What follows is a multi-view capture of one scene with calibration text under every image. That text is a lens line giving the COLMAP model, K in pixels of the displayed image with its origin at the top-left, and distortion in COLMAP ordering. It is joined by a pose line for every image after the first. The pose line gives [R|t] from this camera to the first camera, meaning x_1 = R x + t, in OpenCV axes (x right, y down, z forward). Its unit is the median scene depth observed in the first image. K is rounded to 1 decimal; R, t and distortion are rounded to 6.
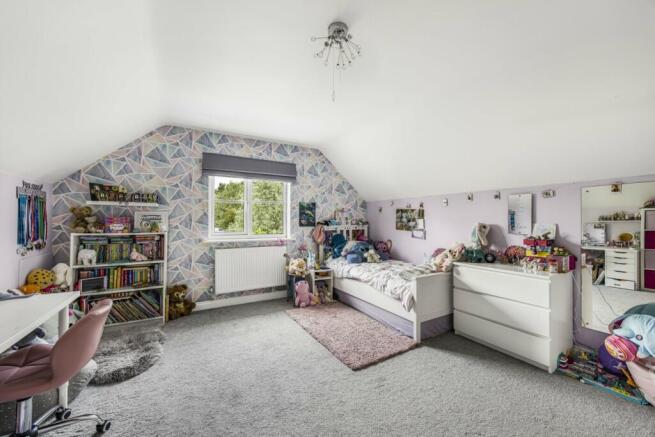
lens RADIAL K [[254.1, 0, 328.5], [0, 254.1, 222.7], [0, 0, 1]] dist [-0.001032, 0.000105]
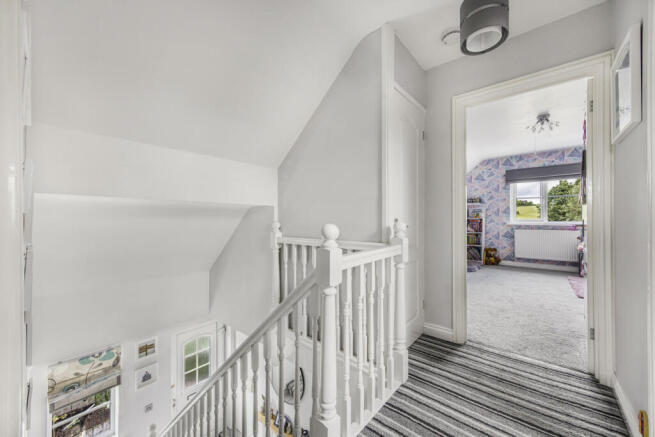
lens RADIAL K [[254.1, 0, 325.5], [0, 254.1, 217.2], [0, 0, 1]] dist [-0.001032, 0.000105]
pose [[0.325362, -0.005503, -0.945573, 0.698608], [0.004398, 0.999981, -0.004306, 0.031646], [0.945579, -0.002758, 0.325380, -0.664708]]
